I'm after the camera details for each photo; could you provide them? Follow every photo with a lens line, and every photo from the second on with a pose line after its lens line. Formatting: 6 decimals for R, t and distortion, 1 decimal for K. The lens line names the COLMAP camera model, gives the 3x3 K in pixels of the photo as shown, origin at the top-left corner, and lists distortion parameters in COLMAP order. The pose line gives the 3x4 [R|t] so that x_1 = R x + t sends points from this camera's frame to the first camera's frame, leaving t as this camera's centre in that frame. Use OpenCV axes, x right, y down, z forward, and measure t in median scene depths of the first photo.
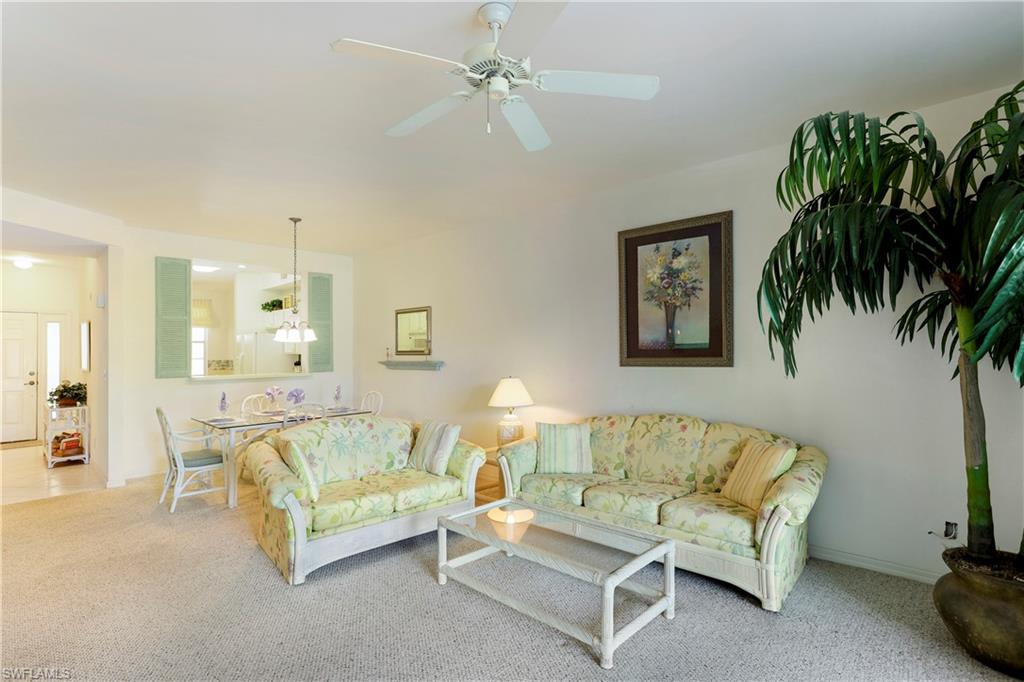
lens RADIAL K [[510.1, 0, 512.6], [0, 510.1, 347.0], [0, 0, 1]] dist [-0.071190, 0.041425]
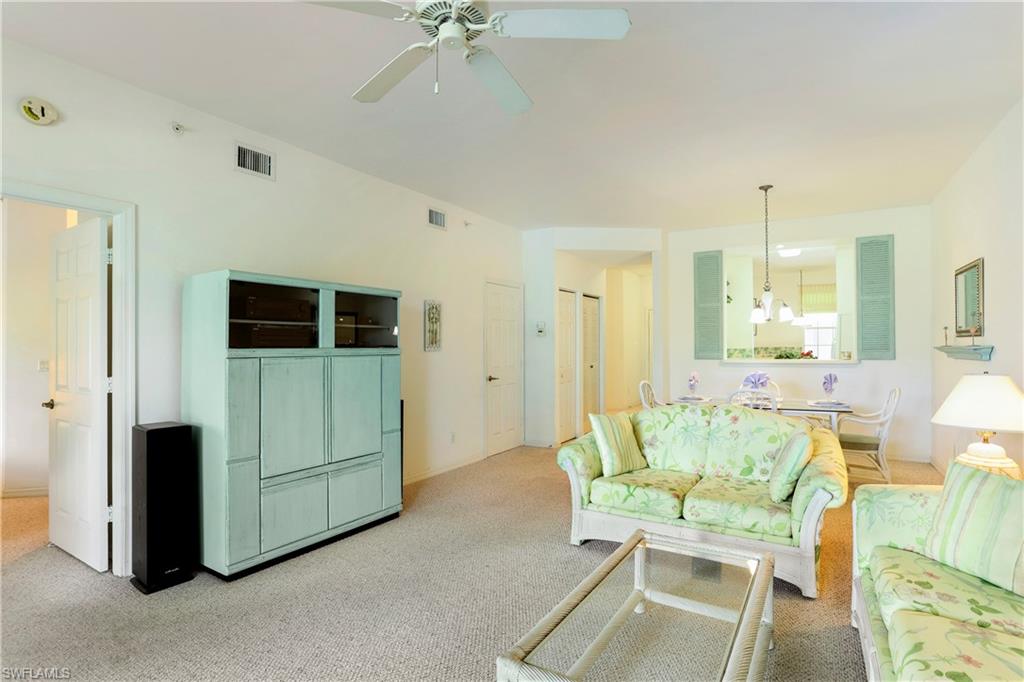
lens RADIAL K [[510.1, 0, 512.6], [0, 510.1, 347.0], [0, 0, 1]] dist [-0.071190, 0.041425]
pose [[0.212235, 0.009118, -0.977176, 0.305182], [0.013210, 0.999838, 0.012198, 0.013948], [0.977129, -0.015497, 0.212080, 0.315378]]
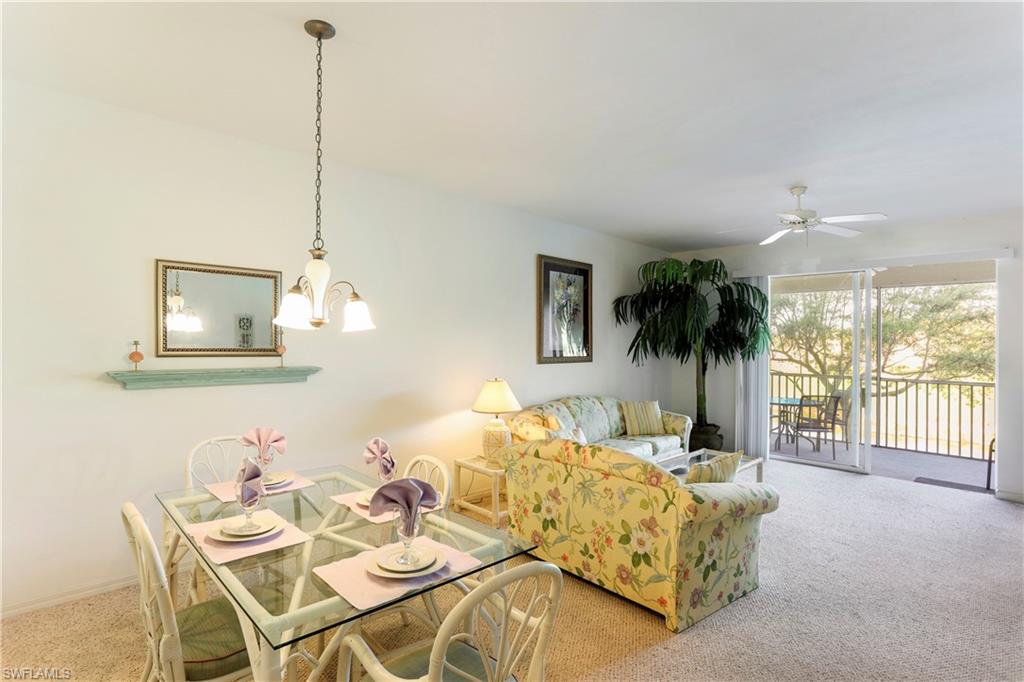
lens RADIAL K [[510.1, 0, 512.6], [0, 510.1, 347.0], [0, 0, 1]] dist [-0.071190, 0.041425]
pose [[0.031971, 0.004403, 0.999479, -0.717866], [-0.020672, 0.999779, -0.003743, 0.001694], [-0.999275, -0.020542, 0.032055, 0.721463]]
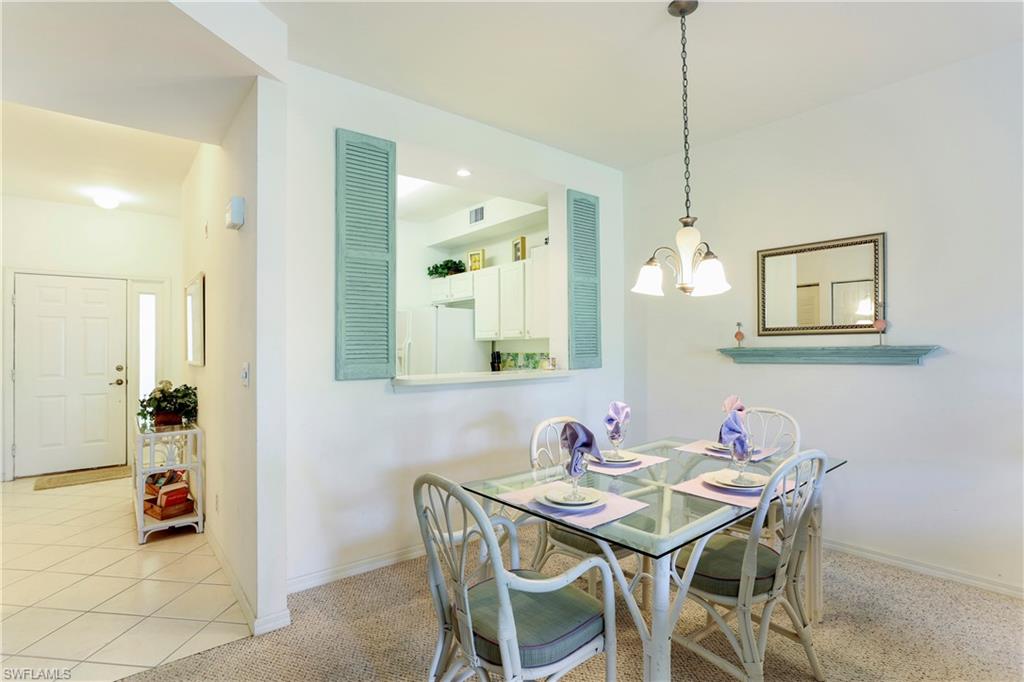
lens RADIAL K [[510.1, 0, 512.6], [0, 510.1, 347.0], [0, 0, 1]] dist [-0.071190, 0.041425]
pose [[0.992850, 0.001429, -0.119356, -0.452345], [-0.000647, 0.999978, 0.006589, 0.025261], [0.119363, -0.006464, 0.992830, 0.495552]]
